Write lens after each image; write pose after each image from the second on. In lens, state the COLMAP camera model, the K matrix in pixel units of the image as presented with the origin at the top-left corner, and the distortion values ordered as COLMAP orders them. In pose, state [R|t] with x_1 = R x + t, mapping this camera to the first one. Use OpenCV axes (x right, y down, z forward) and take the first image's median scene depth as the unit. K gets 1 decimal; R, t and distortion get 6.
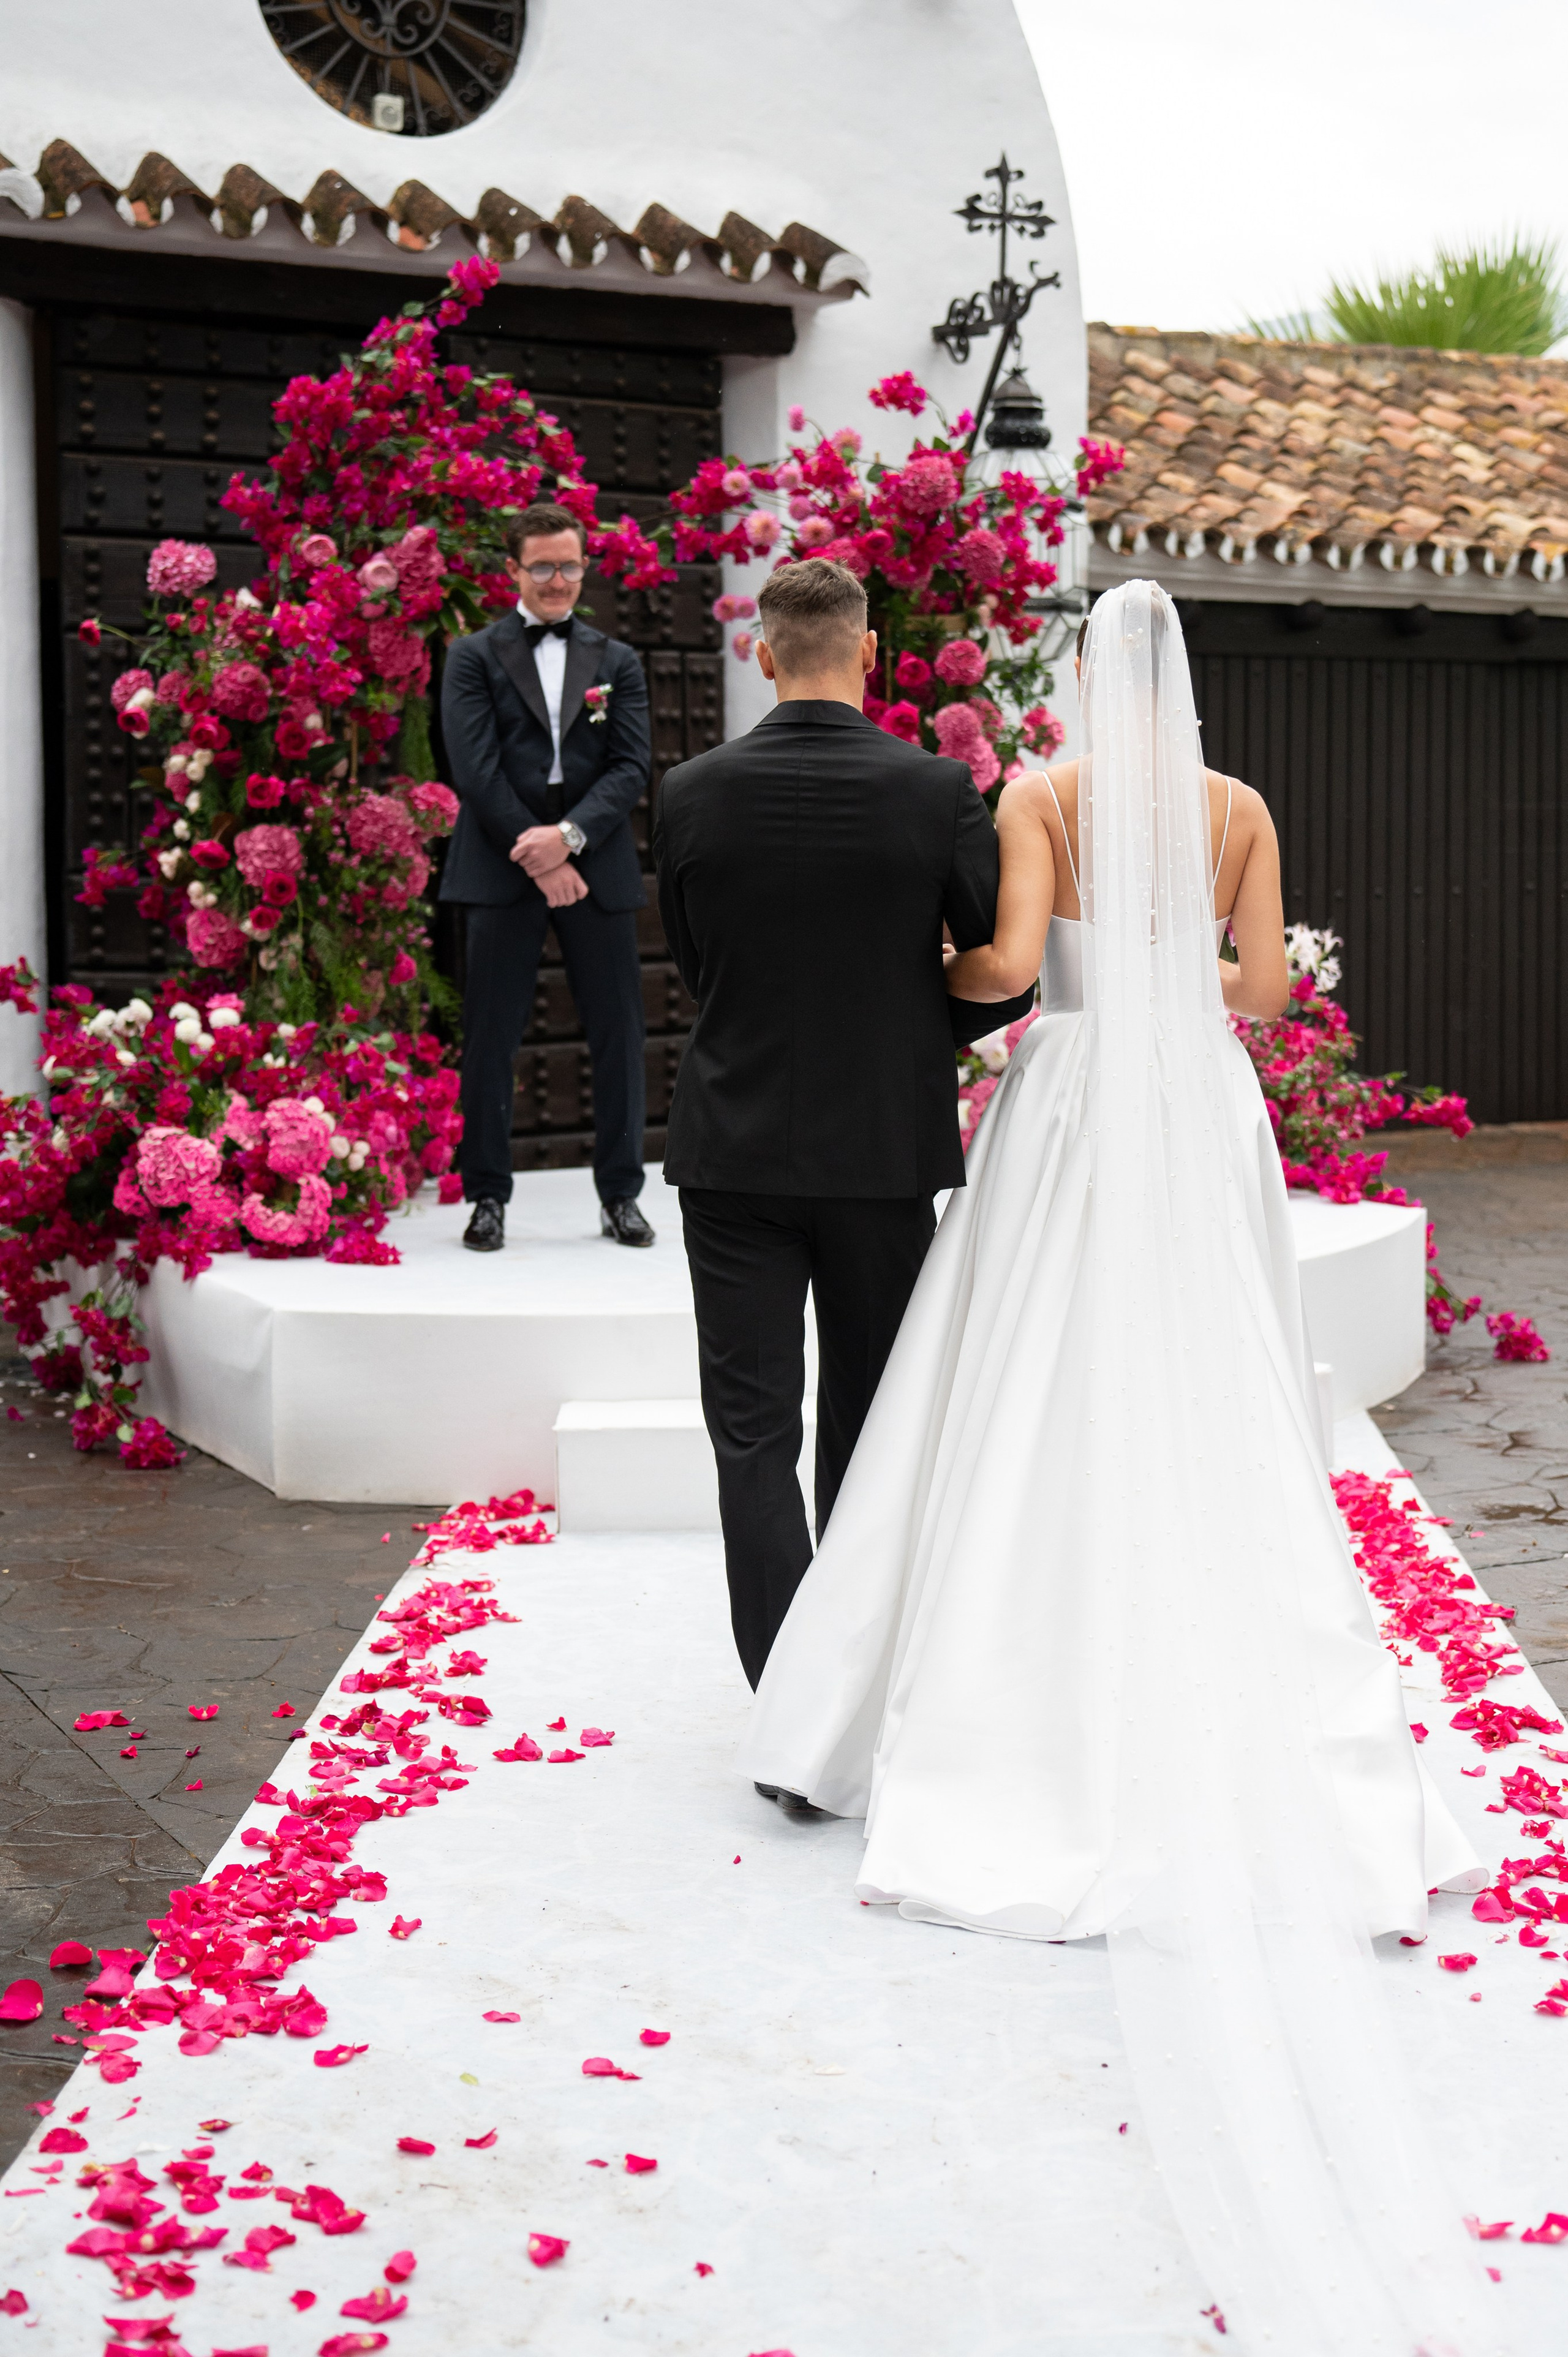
lens RADIAL K [[3334.5, 0, 872.4], [0, 3334.5, 1039.1], [0, 0, 1]] dist [0.014322, -0.091661]
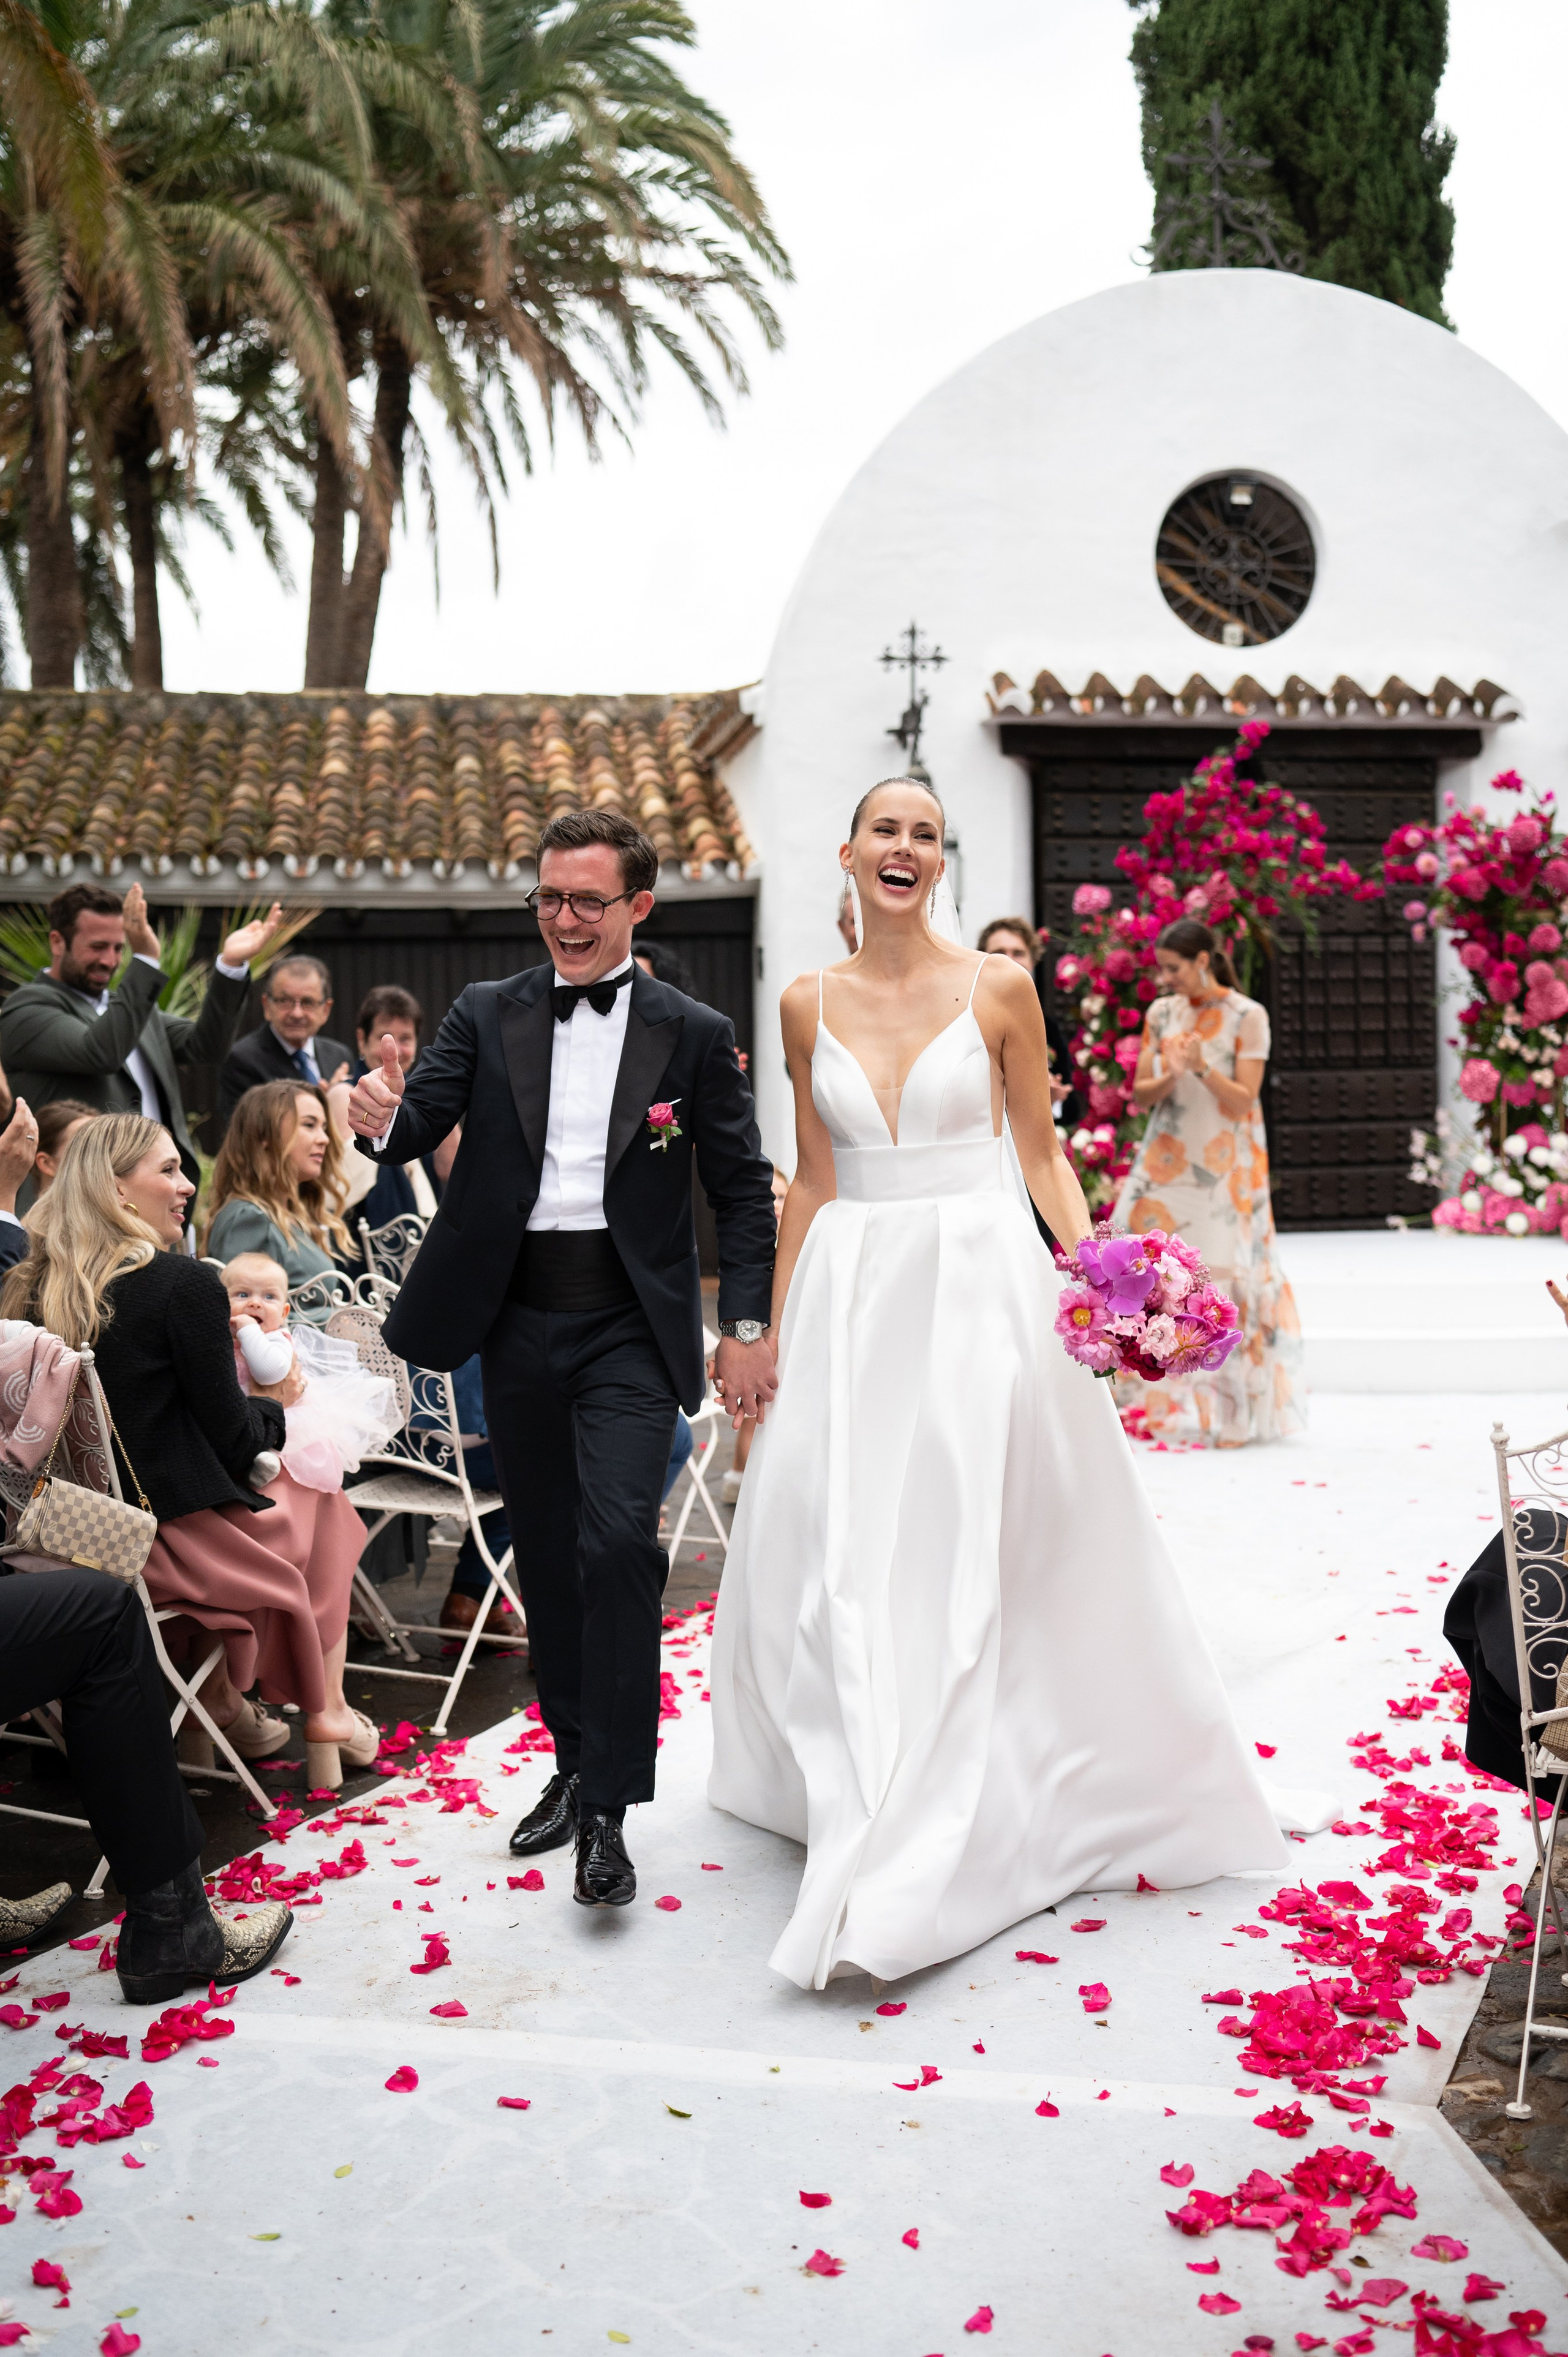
lens RADIAL K [[2467.8, 0, 757.0], [0, 2467.8, 1186.3], [0, 0, 1]] dist [0.011517, -0.018671]
pose [[0.917536, 0.010769, -0.397506, 0.161903], [-0.018950, 0.999682, -0.016658, 0.042872], [0.397200, 0.022817, 0.917448, -0.318355]]
